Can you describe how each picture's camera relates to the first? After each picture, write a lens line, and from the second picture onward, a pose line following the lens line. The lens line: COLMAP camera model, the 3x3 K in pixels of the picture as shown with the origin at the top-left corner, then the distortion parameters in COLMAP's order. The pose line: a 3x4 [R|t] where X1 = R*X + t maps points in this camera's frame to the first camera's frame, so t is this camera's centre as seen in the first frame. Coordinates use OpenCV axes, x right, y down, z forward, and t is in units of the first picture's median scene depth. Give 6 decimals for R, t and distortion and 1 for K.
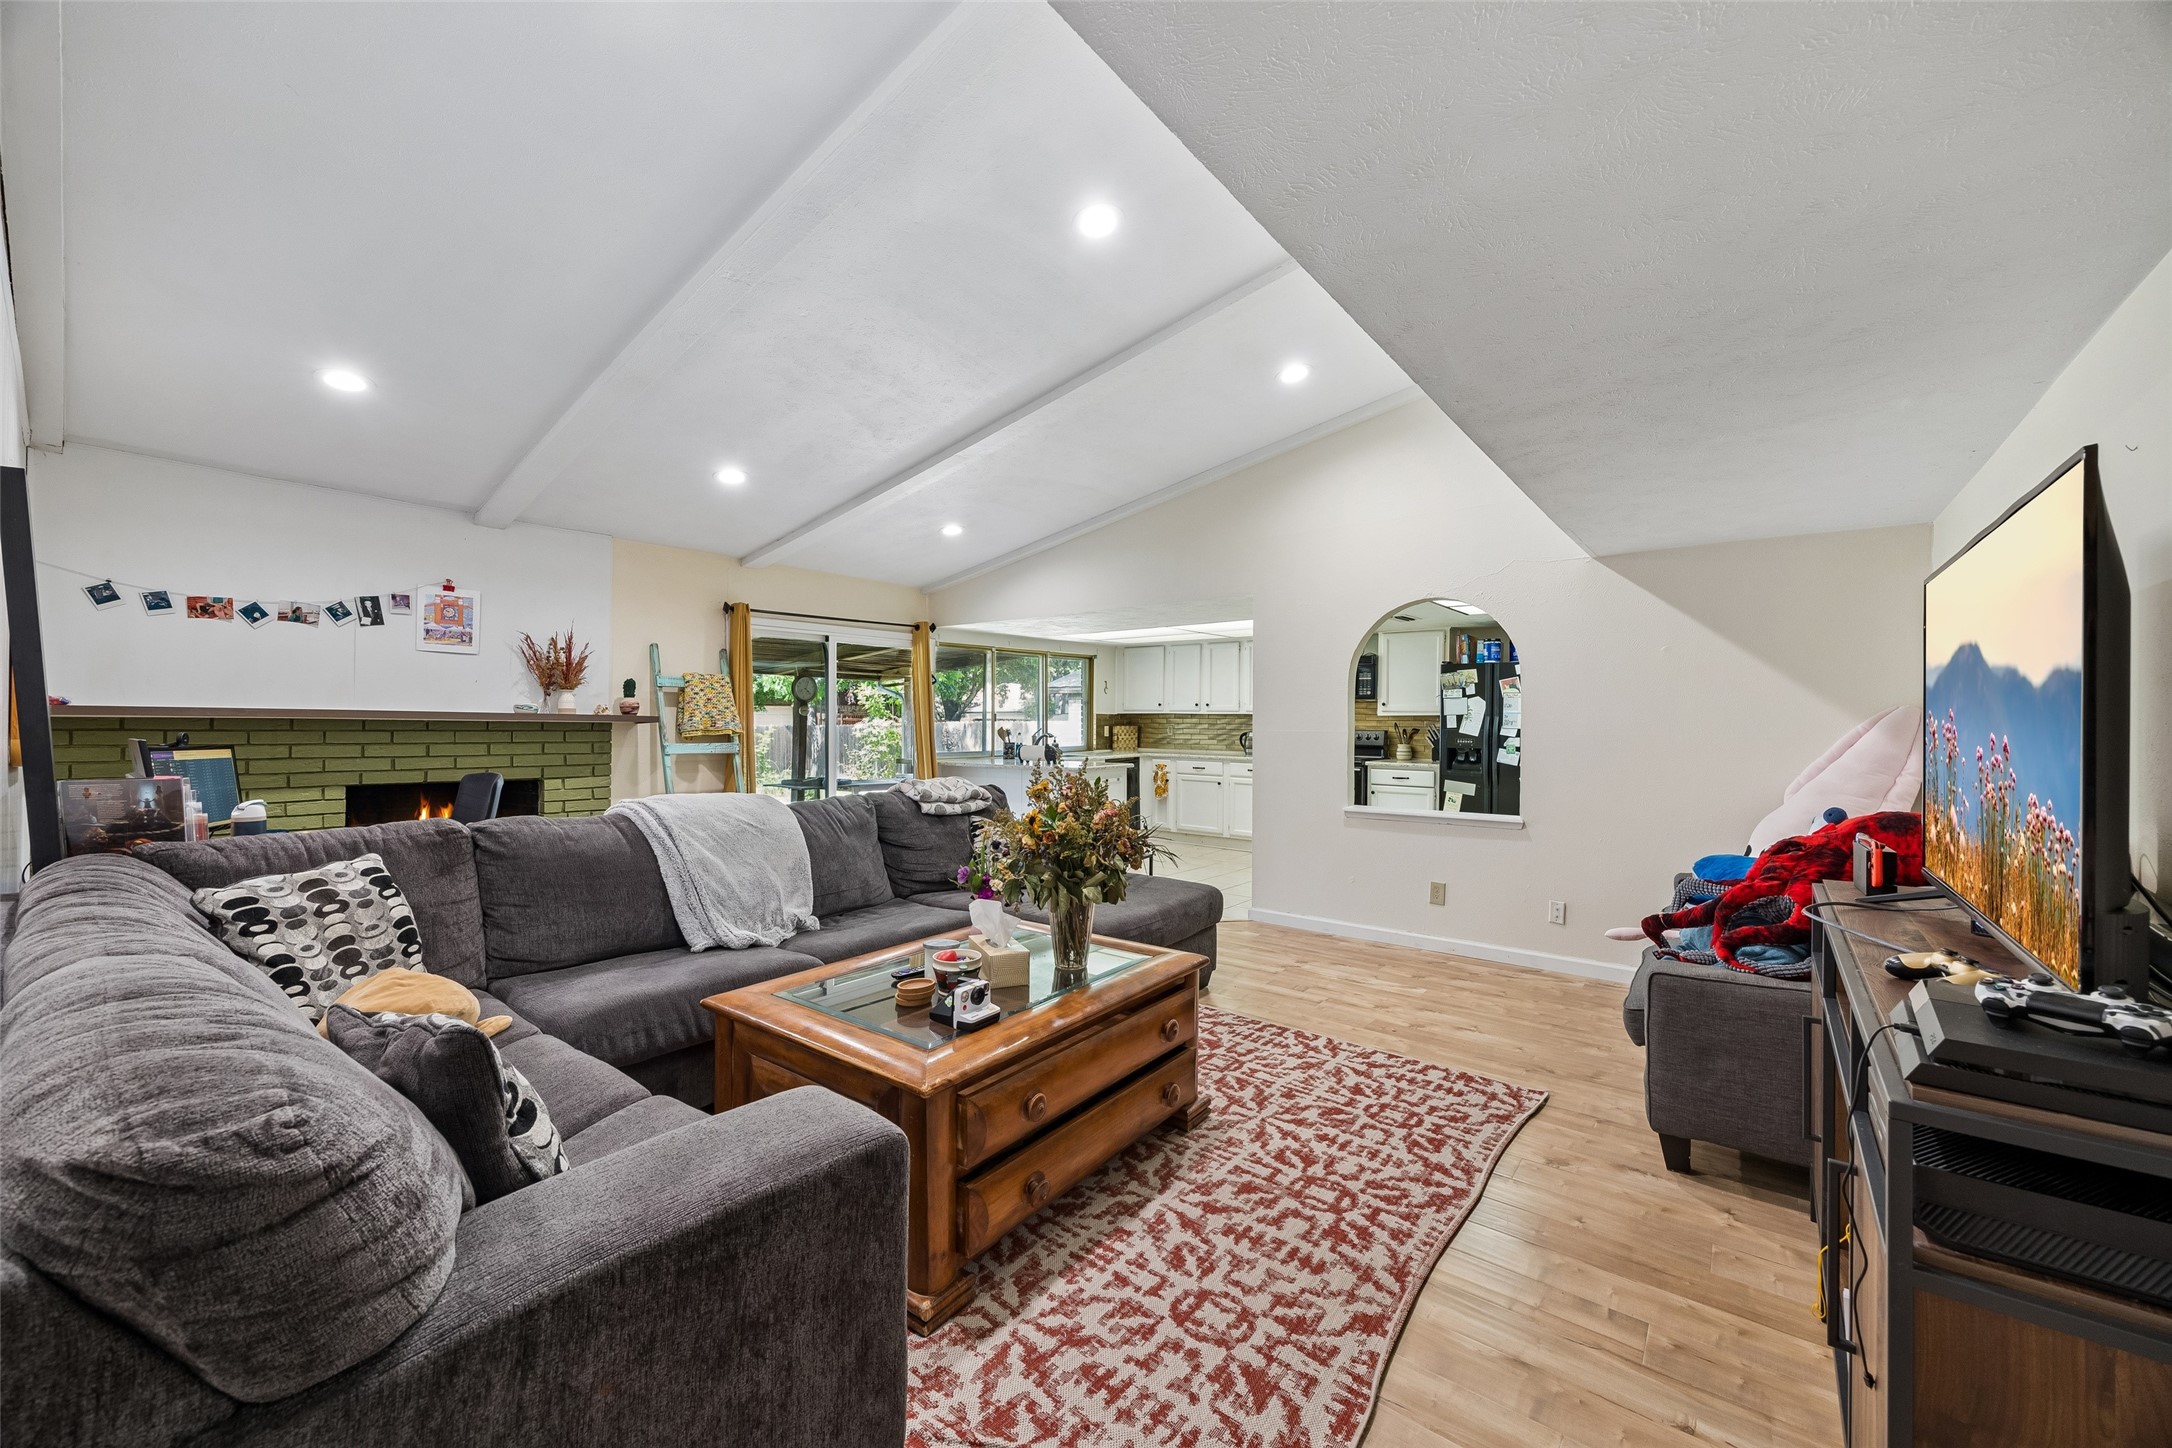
lens RADIAL K [[832.1, 0, 1084.4], [0, 832.1, 724.7], [0, 0, 1]] dist [-0.002916, 0.000263]
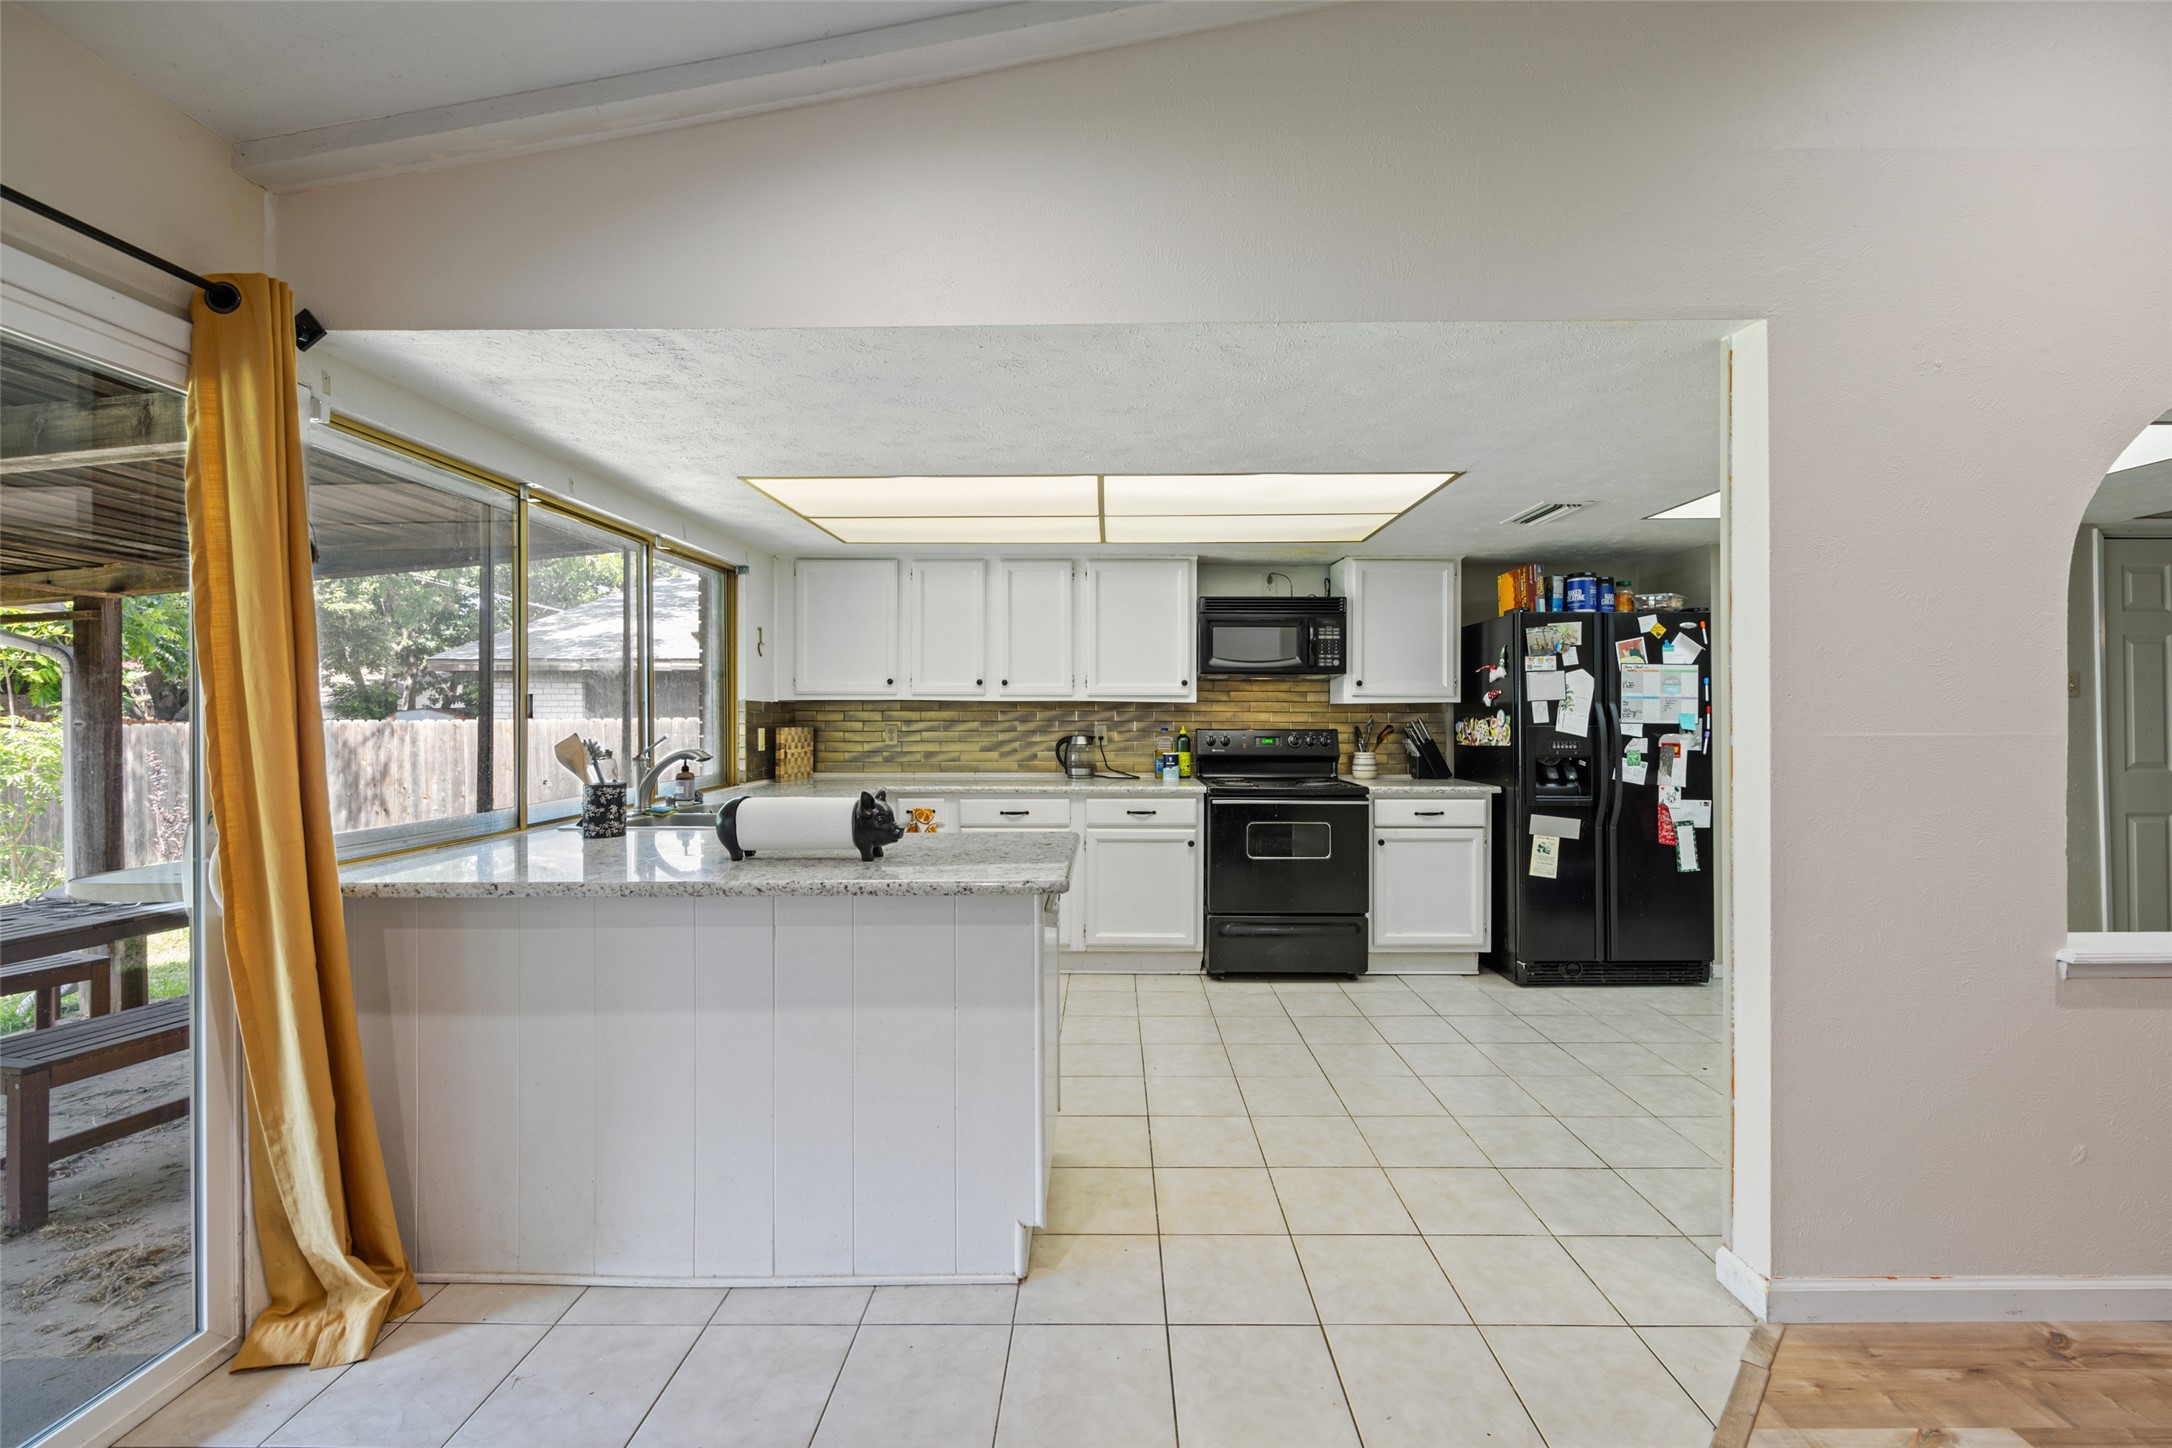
lens RADIAL K [[888.9, 0, 1102.3], [0, 888.9, 725.1], [0, 0, 1]] dist [0.000469, 0.000238]
pose [[0.783080, -0.011268, 0.621818, -0.152505], [0.009082, 0.999936, 0.006683, -0.001557], [-0.621854, 0.000414, 0.783133, 0.615310]]
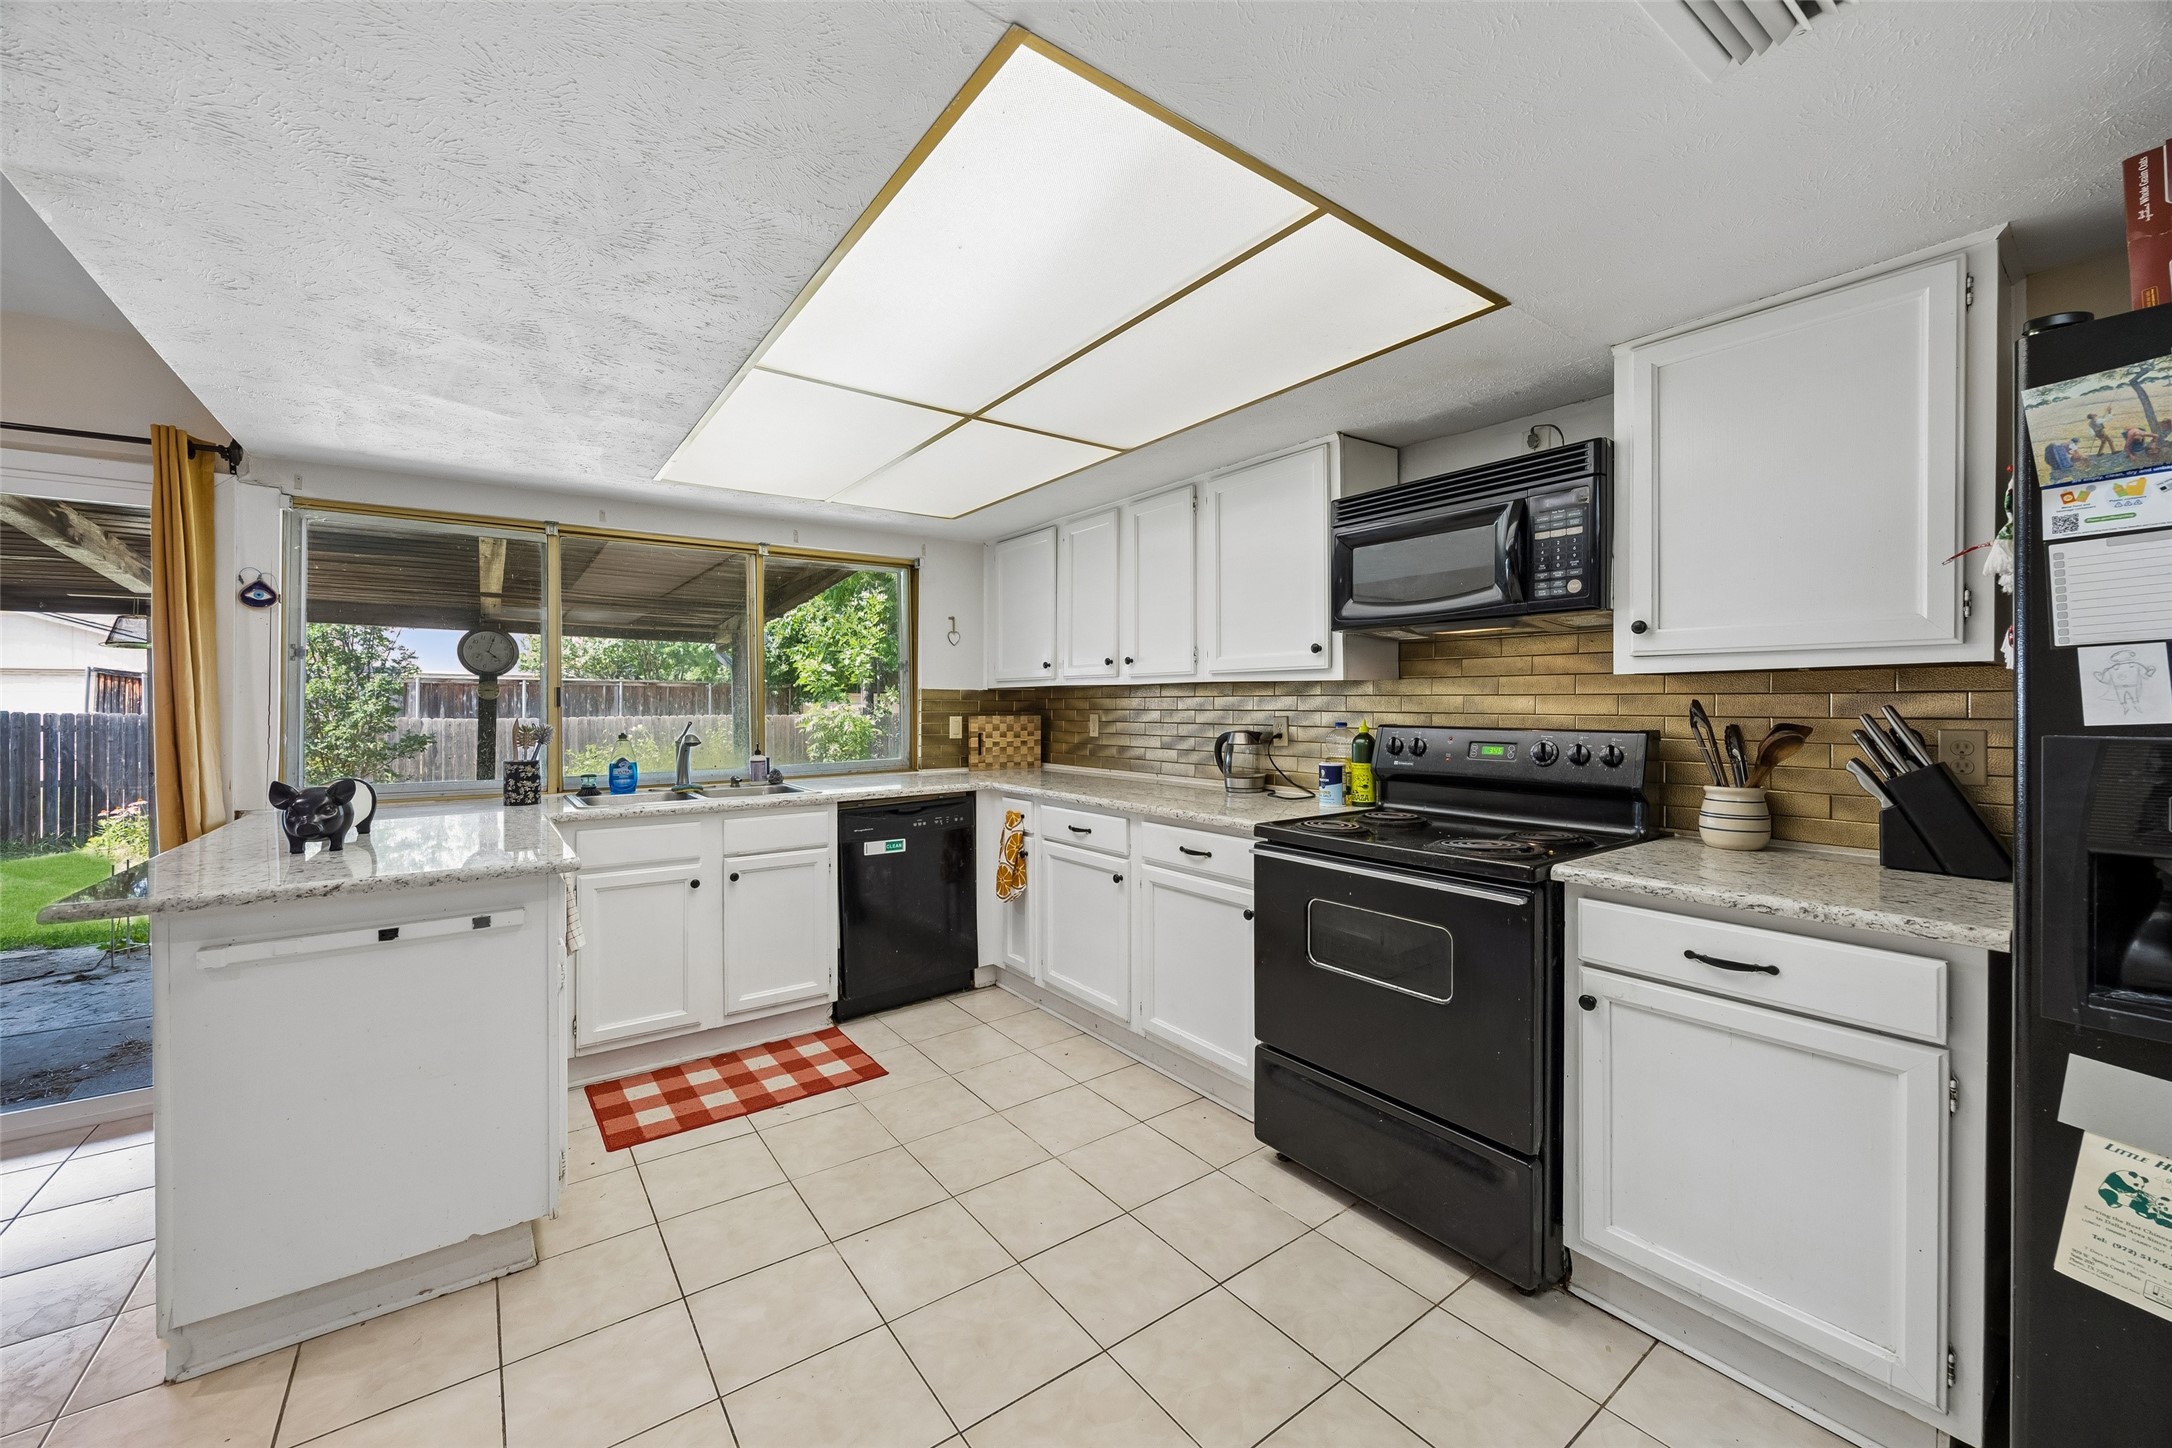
lens RADIAL K [[832.1, 0, 1082.8], [0, 832.1, 708.9], [0, 0, 1]] dist [-0.002916, 0.000263]
pose [[0.965020, -0.007861, -0.262057, 0.256322], [0.007354, 0.999969, -0.002918, -0.000611], [0.262072, 0.000888, 0.965048, 0.695776]]
